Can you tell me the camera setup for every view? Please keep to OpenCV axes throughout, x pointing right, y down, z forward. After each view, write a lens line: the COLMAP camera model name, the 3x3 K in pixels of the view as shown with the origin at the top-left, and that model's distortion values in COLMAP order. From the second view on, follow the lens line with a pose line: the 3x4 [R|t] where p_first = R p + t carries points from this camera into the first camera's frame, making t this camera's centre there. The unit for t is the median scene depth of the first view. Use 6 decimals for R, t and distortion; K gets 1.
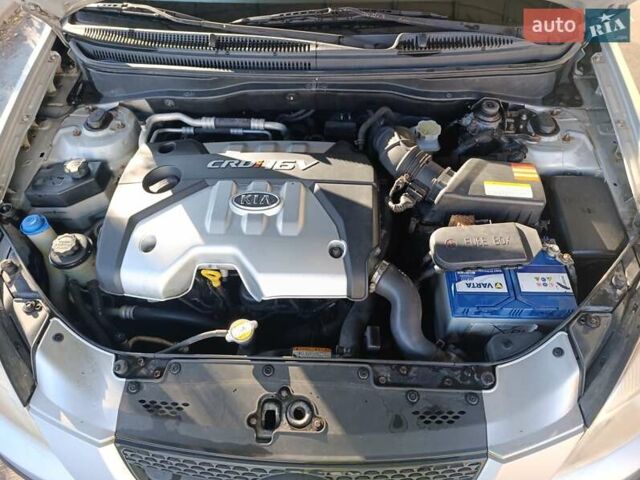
lens RADIAL K [[441.1, 0, 319.8], [0, 441.1, 238.2], [0, 0, 1]] dist [0.056221, -0.061505]
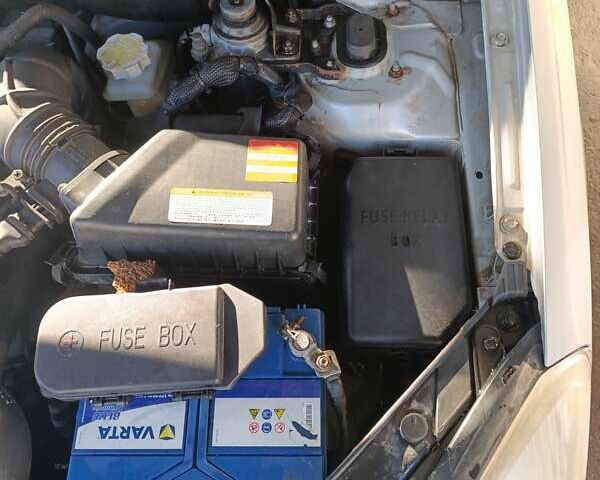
lens RADIAL K [[534.8, 0, 300.0], [0, 534.8, 240.0], [0, 0, 1]] dist [0.012374, -0.003076]
pose [[0.999728, -0.022368, -0.006658, 0.539056], [0.023221, 0.981879, 0.188079, -0.188210], [0.002331, -0.188182, 0.982131, 0.481580]]
